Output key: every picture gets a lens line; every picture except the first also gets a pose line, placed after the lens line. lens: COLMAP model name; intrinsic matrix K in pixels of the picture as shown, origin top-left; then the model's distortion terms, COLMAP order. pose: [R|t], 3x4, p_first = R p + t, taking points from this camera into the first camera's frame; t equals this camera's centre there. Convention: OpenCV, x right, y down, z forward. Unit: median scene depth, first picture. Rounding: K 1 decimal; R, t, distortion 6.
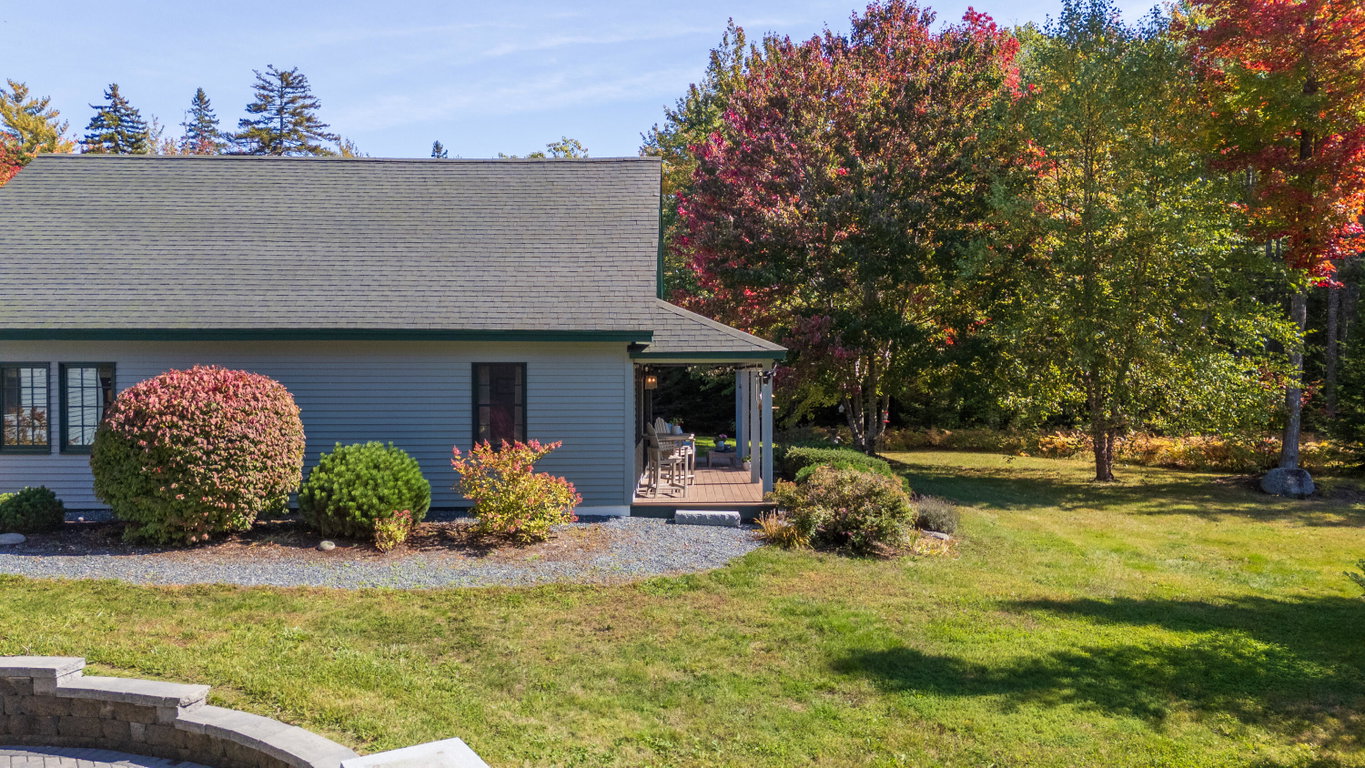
lens RADIAL K [[1008.5, 0, 688.4], [0, 1008.5, 381.5], [0, 0, 1]] dist [0.084527, -0.081049]
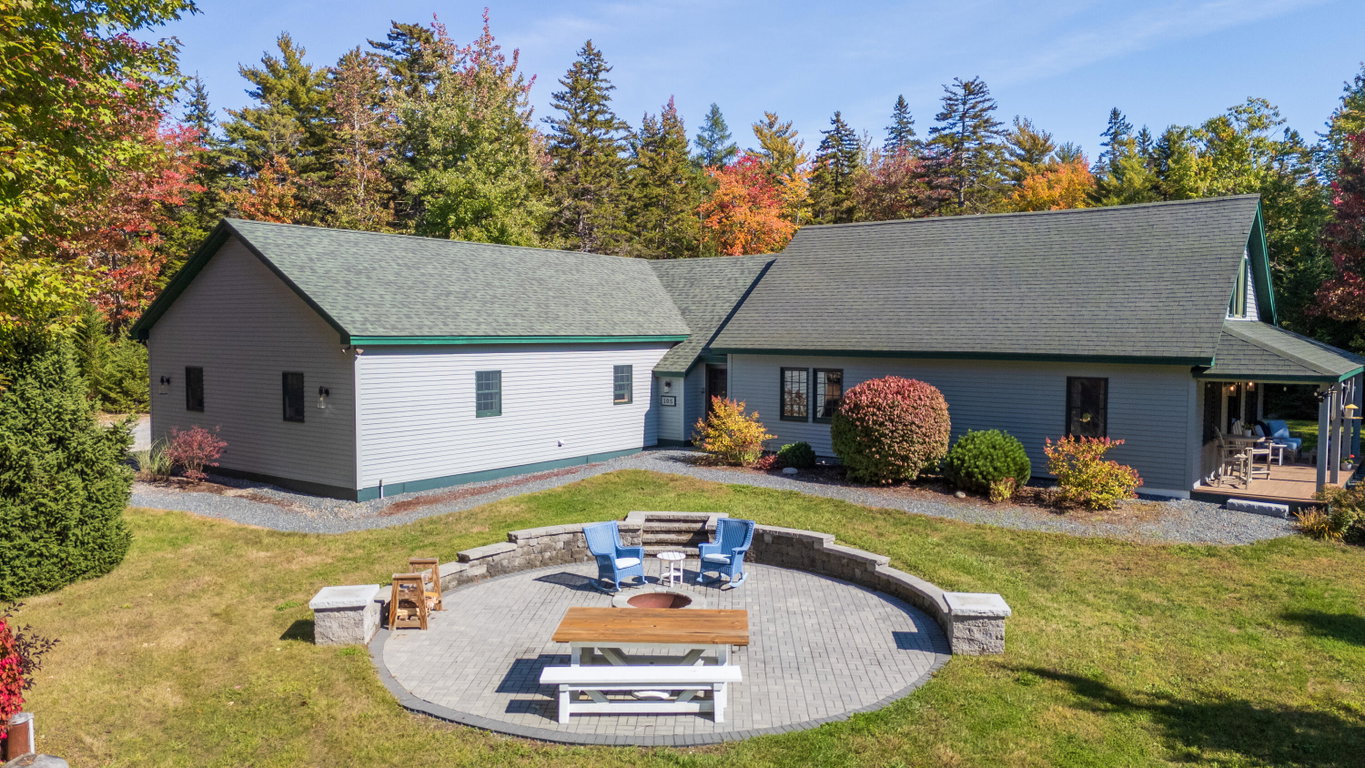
lens RADIAL K [[1008.5, 0, 688.4], [0, 1008.5, 381.5], [0, 0, 1]] dist [0.084527, -0.081049]
pose [[0.798983, 0.039367, -0.600064, 0.236251], [-0.012032, 0.998702, 0.049499, -0.083728], [0.601233, -0.032329, 0.798419, -0.482958]]
